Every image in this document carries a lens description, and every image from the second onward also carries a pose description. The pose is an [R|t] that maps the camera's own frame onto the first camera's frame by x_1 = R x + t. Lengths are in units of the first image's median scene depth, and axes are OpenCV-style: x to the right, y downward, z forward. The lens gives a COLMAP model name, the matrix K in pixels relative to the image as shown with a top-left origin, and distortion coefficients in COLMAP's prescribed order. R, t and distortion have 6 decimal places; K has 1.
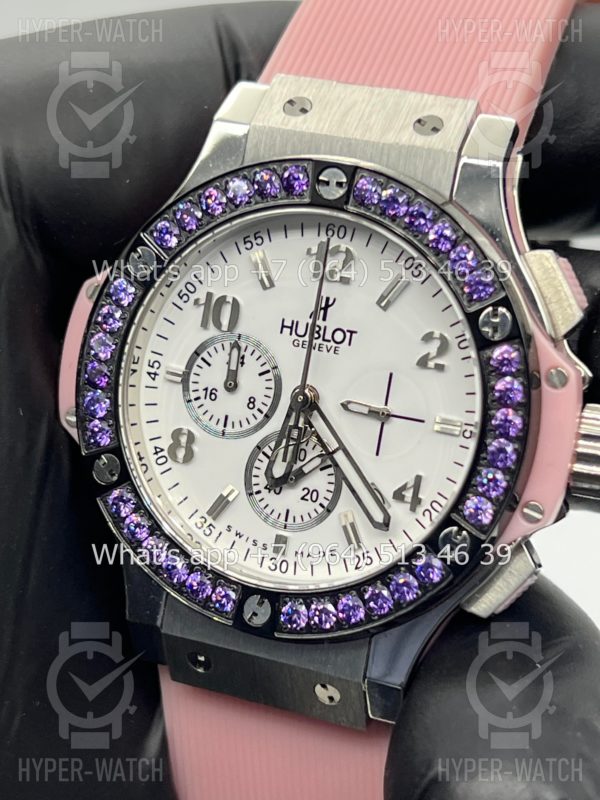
lens RADIAL K [[1796.7, 0, 300.0], [0, 1796.7, 400.0], [0, 0, 1]] dist [0.293690, 0.177629]
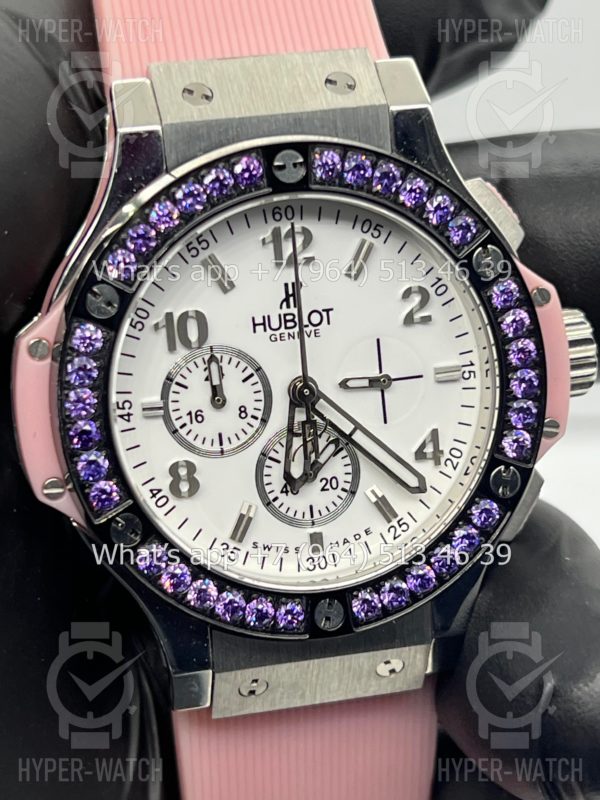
lens RADIAL K [[1796.7, 0, 300.0], [0, 1796.7, 400.0], [0, 0, 1]] dist [0.293690, 0.177629]
pose [[0.828546, -0.305460, 0.469261, -0.446950], [0.266733, 0.952203, 0.148873, -0.138202], [-0.492306, 0.001819, 0.870420, 0.162743]]
